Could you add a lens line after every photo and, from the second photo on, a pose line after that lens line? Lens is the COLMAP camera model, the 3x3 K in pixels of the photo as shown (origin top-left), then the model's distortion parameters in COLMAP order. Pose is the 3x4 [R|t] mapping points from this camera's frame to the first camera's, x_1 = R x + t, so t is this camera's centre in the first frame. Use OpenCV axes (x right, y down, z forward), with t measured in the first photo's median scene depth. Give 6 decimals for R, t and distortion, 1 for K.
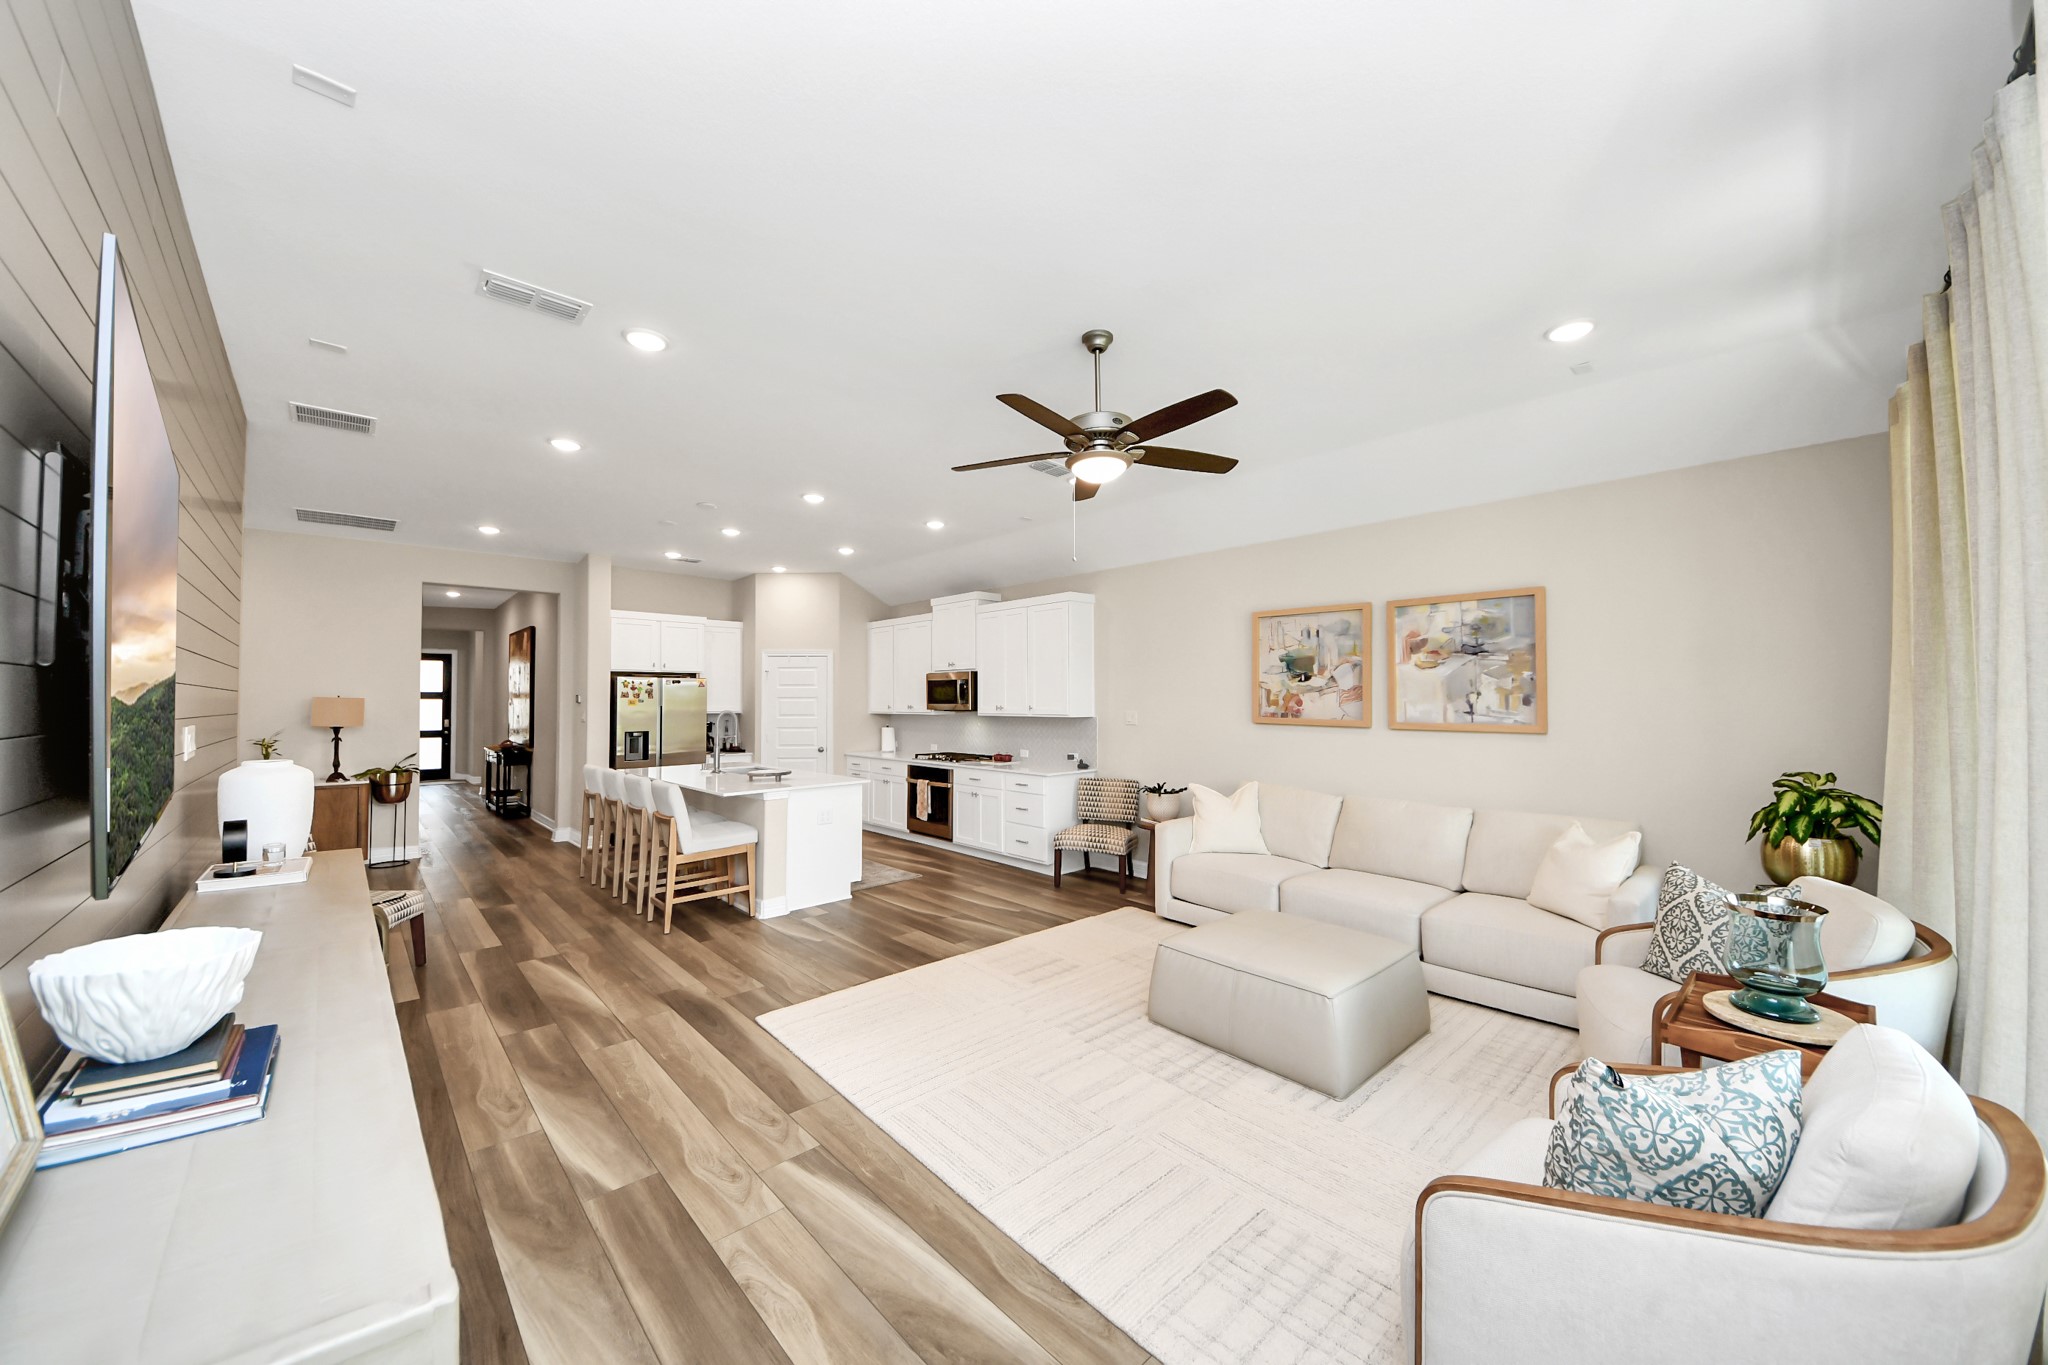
lens RADIAL K [[724.0, 0, 1024.1], [0, 724.0, 684.8], [0, 0, 1]] dist [0.002260, 0.000017]
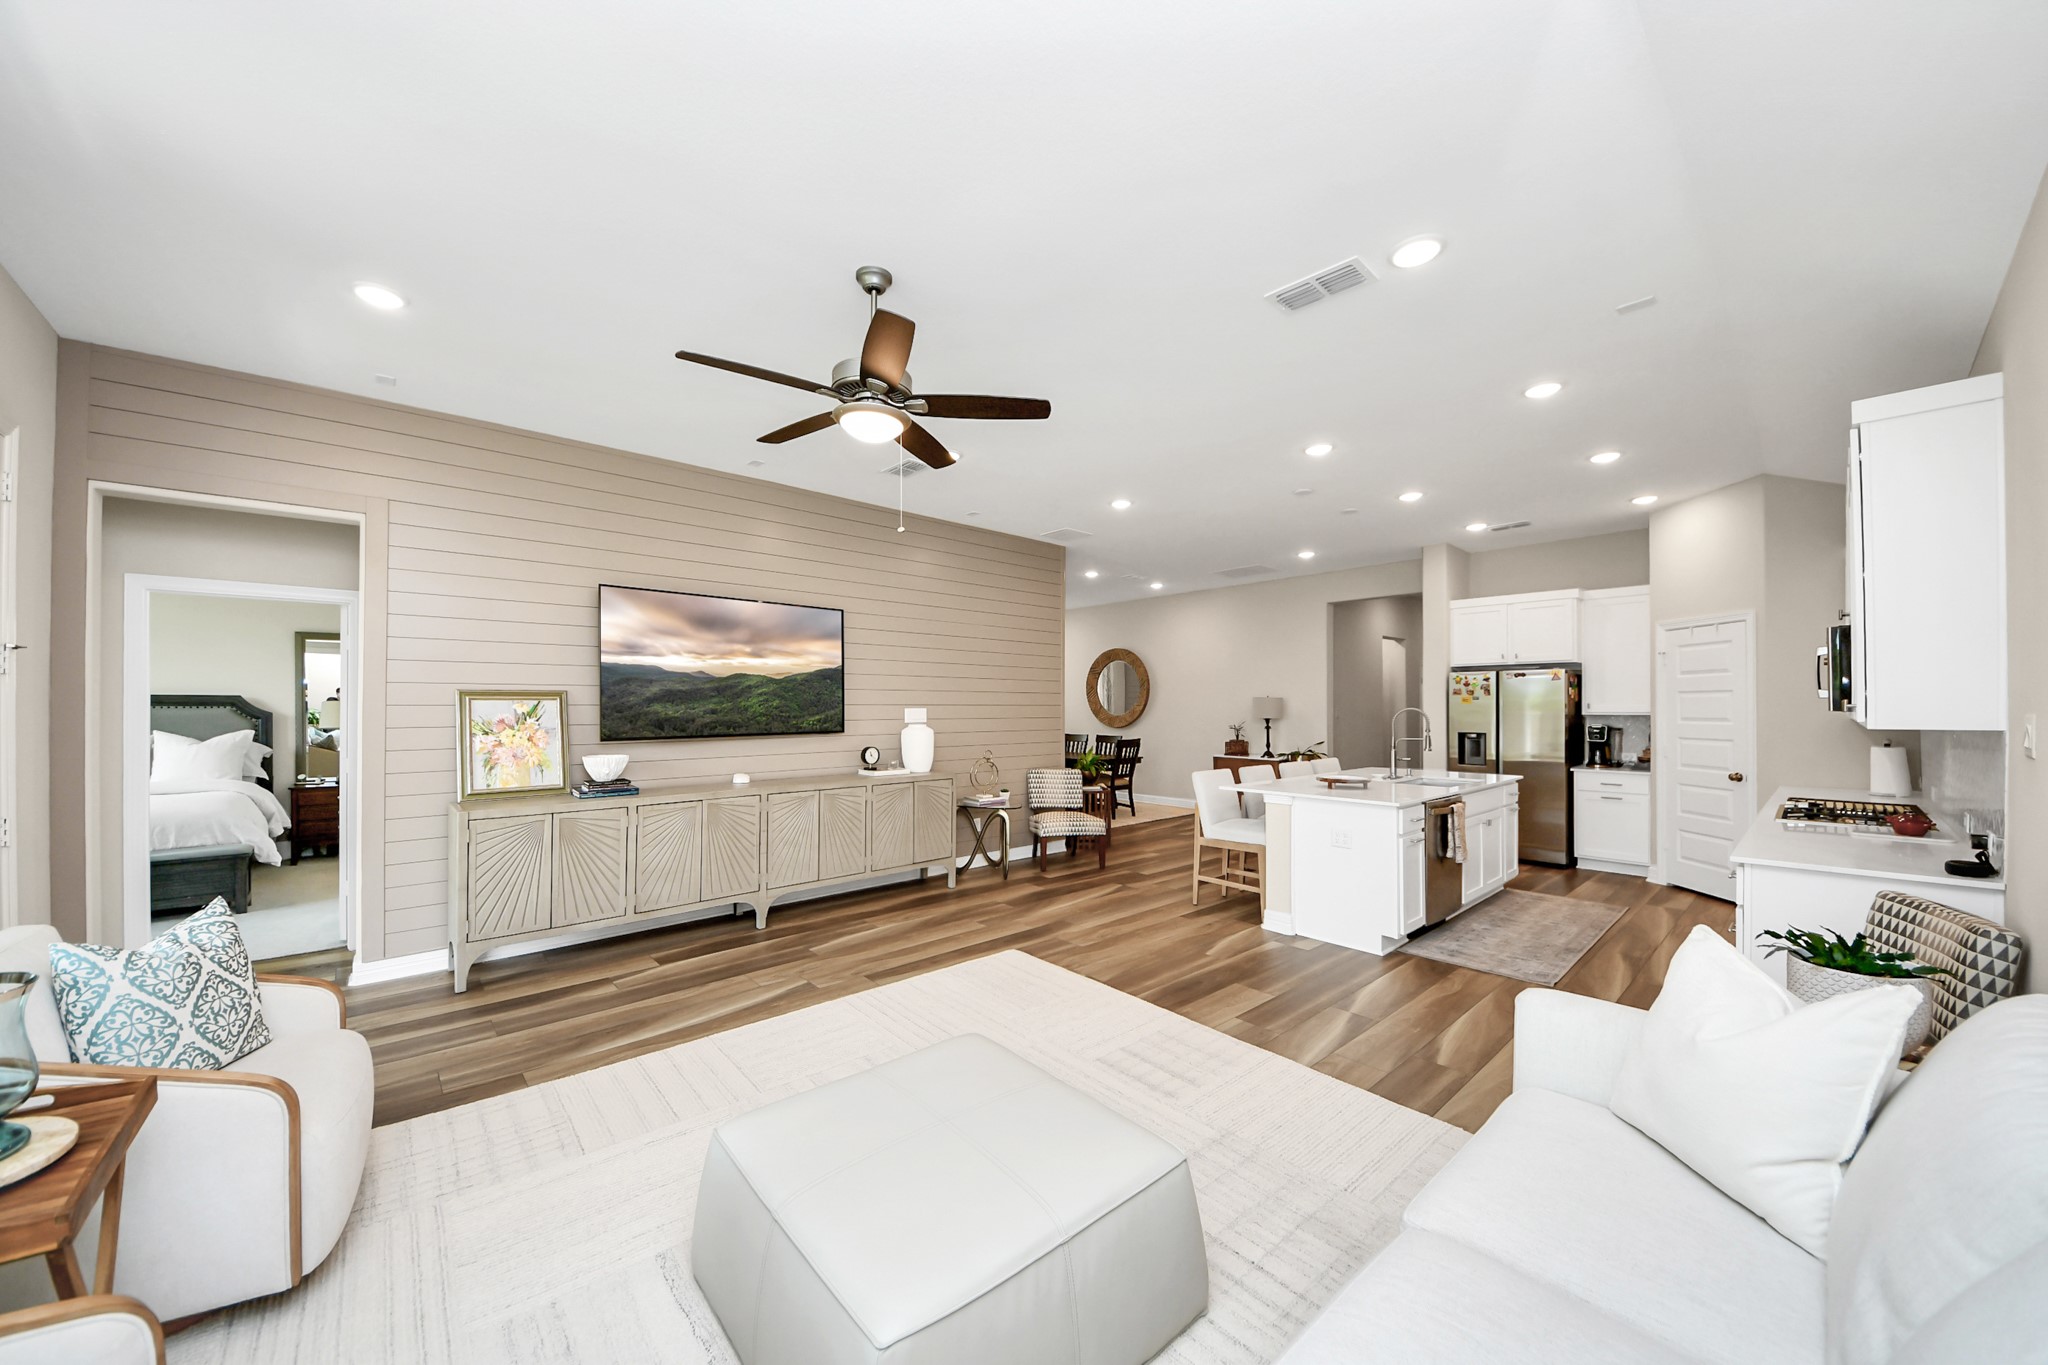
lens RADIAL K [[724.0, 0, 1023.6], [0, 724.0, 699.9], [0, 0, 1]] dist [0.002260, 0.000017]
pose [[-0.043709, -0.009948, -0.998995, 0.588517], [0.019506, 0.999751, -0.010809, 0.034883], [0.998854, -0.019959, -0.043504, 0.742034]]
